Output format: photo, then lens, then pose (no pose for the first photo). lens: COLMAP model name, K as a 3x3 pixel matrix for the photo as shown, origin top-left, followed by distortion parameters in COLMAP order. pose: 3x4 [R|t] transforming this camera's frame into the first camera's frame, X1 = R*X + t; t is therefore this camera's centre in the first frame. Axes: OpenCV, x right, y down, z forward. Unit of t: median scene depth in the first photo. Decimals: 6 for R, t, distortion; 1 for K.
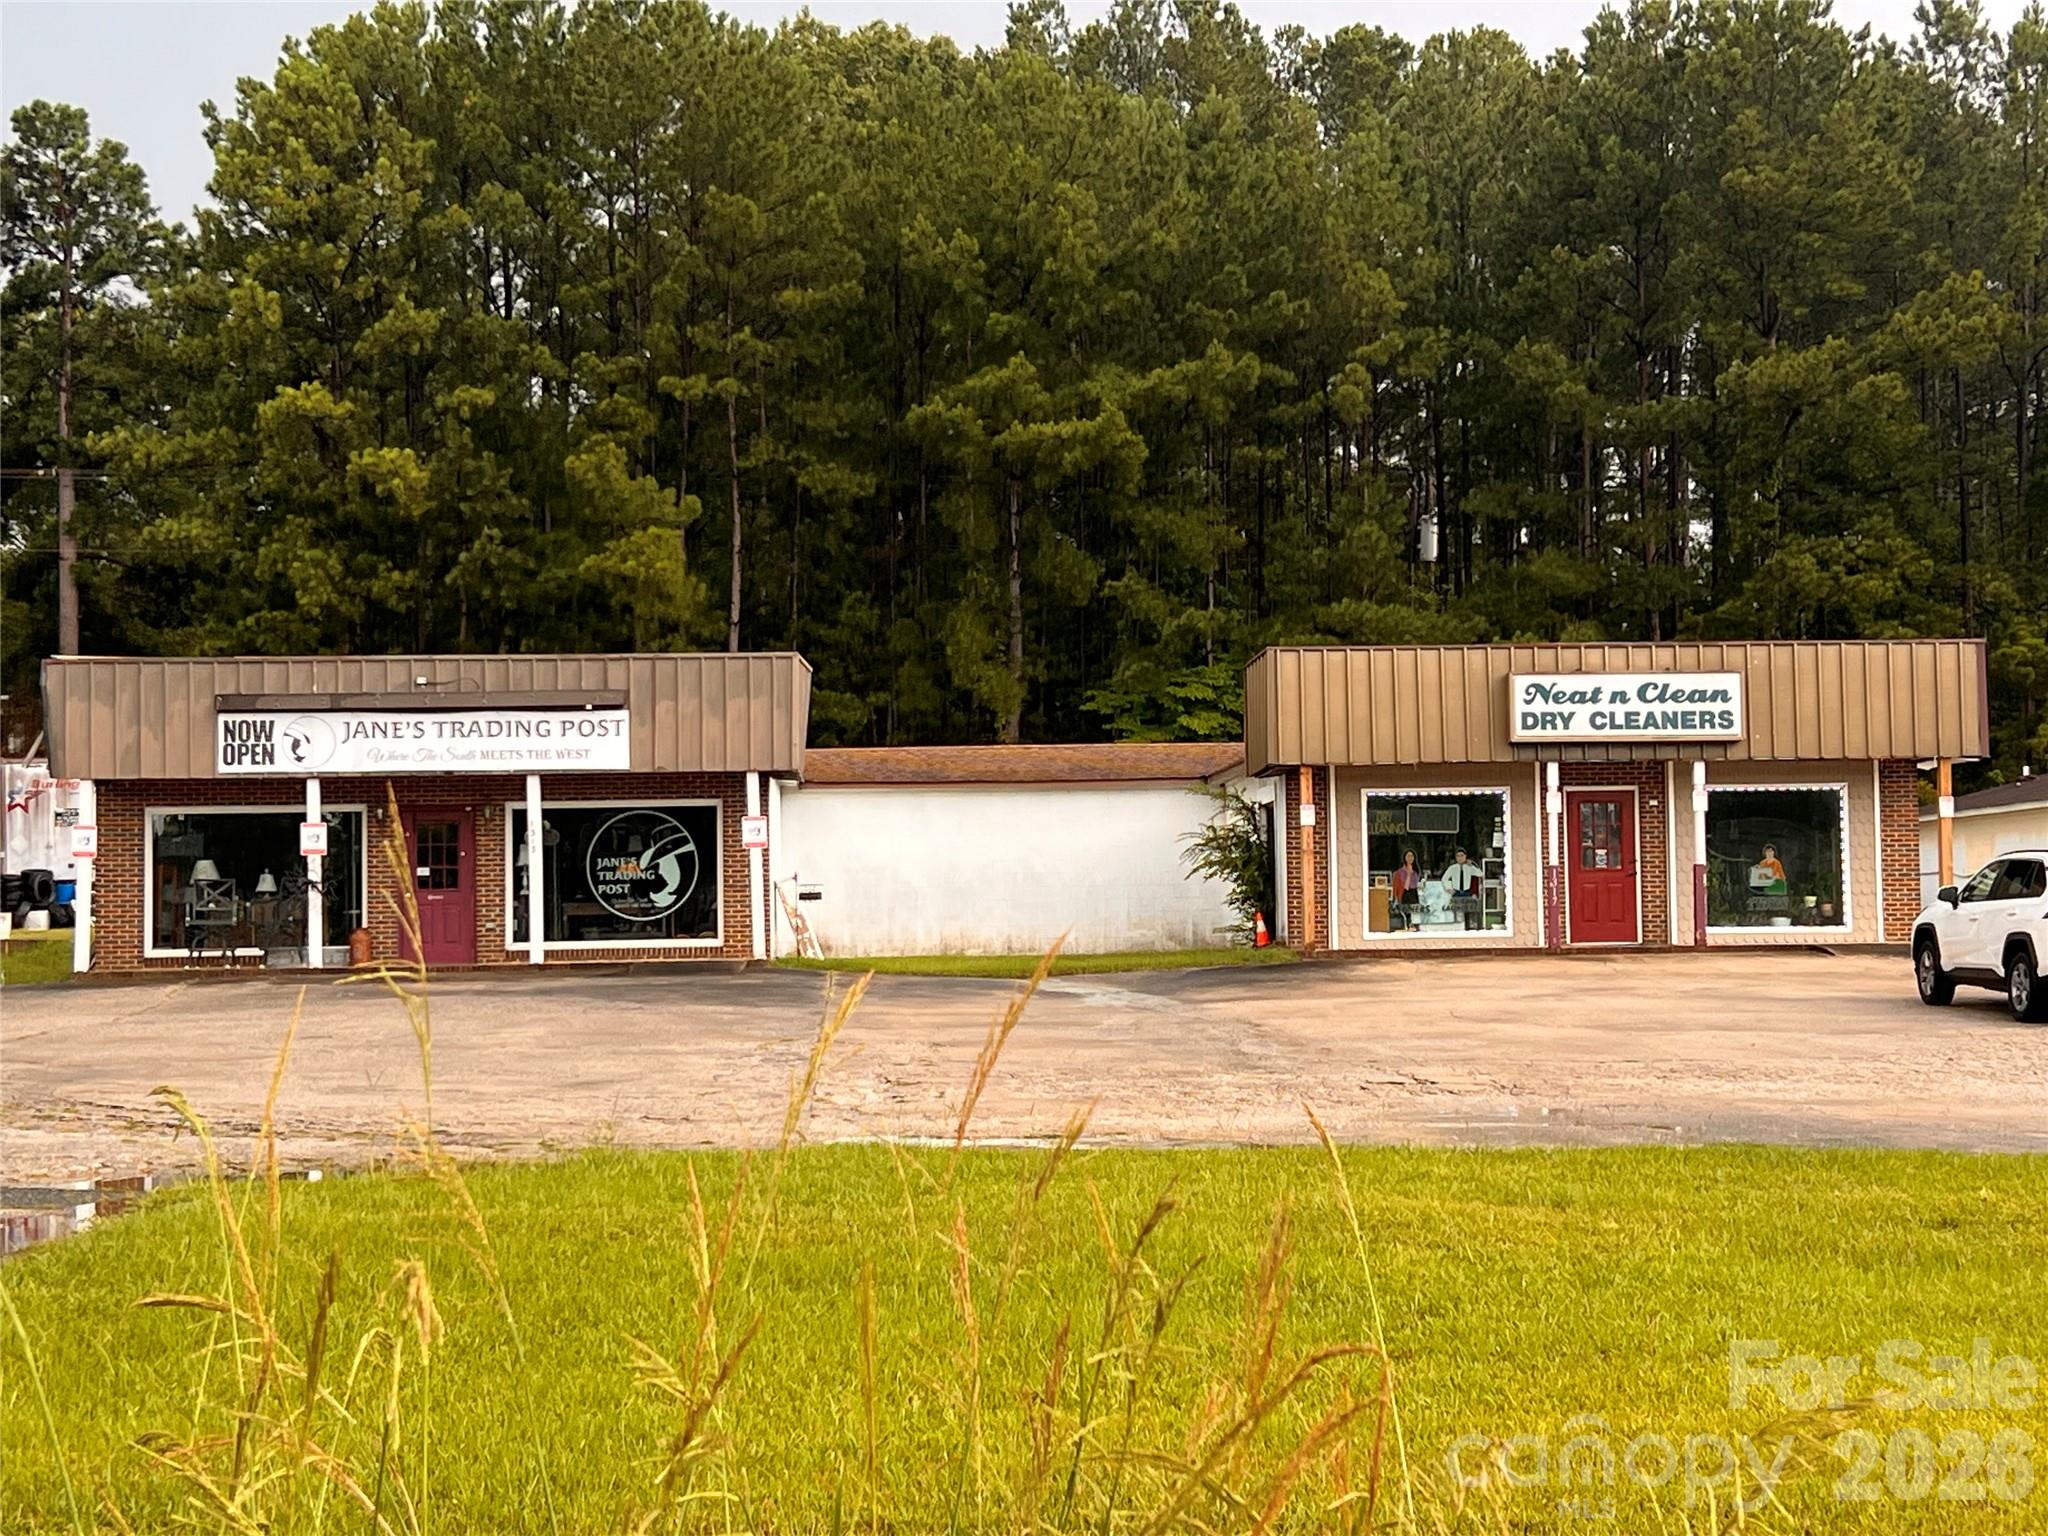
lens RADIAL K [[3371.5, 0, 1024.0], [0, 3371.5, 768.0], [0, 0, 1]] dist [0.309835, -1.317648]
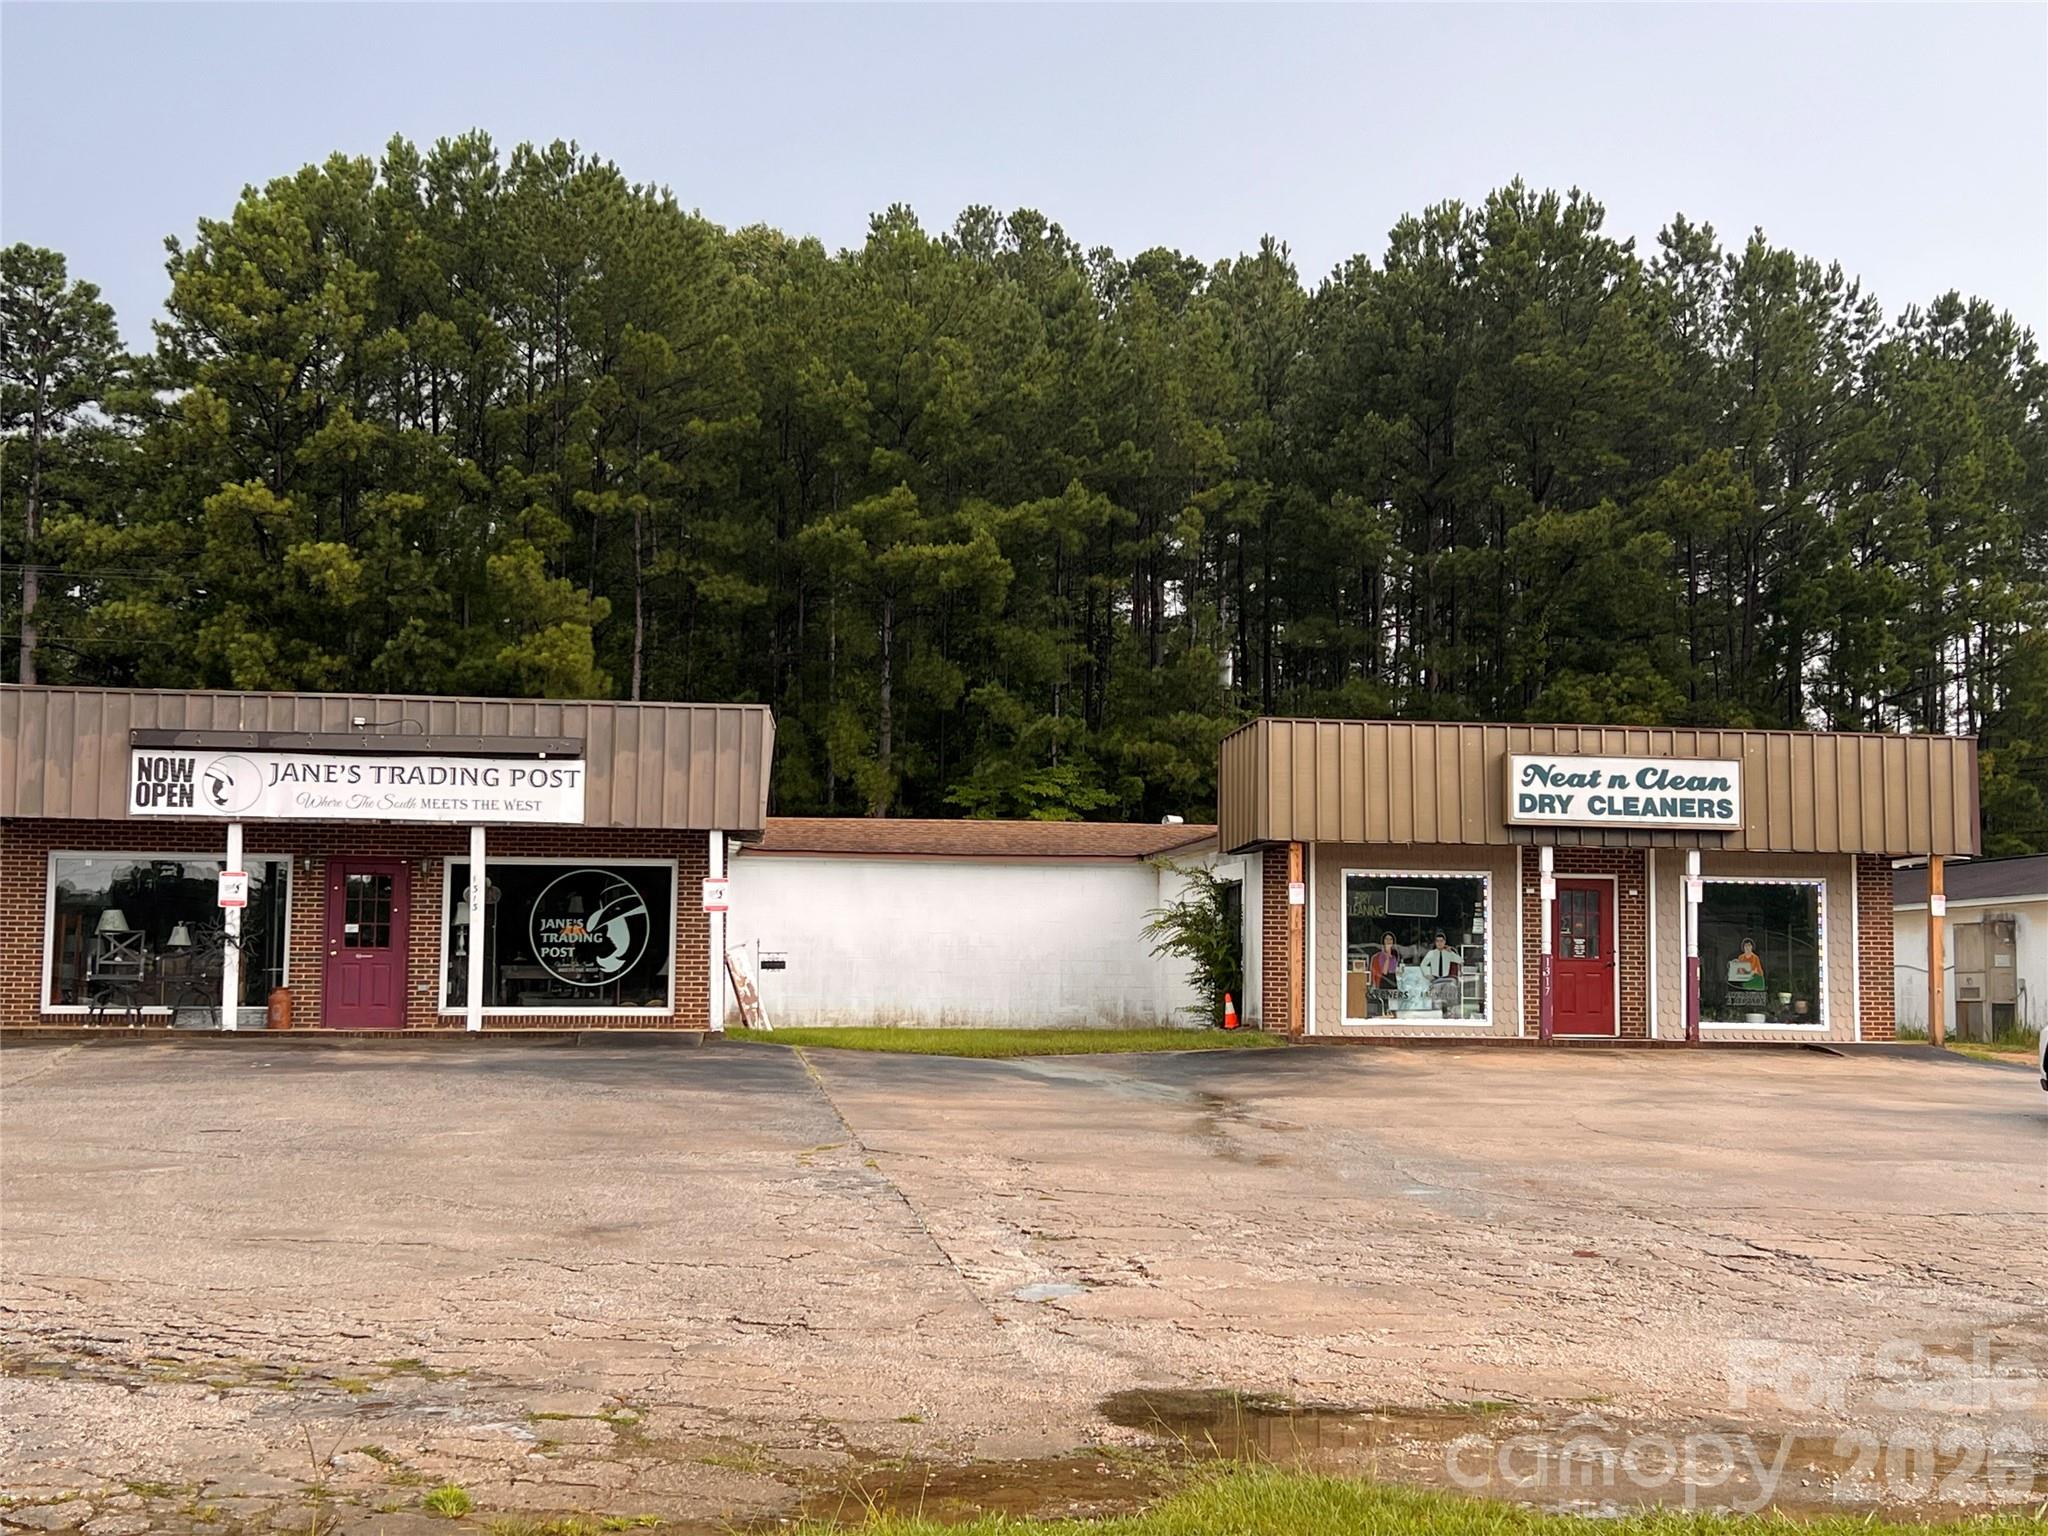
lens RADIAL K [[2583.7, 0, 1024.0], [0, 2583.7, 768.0], [0, 0, 1]] dist [0.225011, -0.694144]
pose [[0.996082, 0.032880, 0.082090, -0.028738], [-0.029682, 0.998764, -0.039880, 0.005231], [-0.083299, 0.037287, 0.995827, 0.144493]]
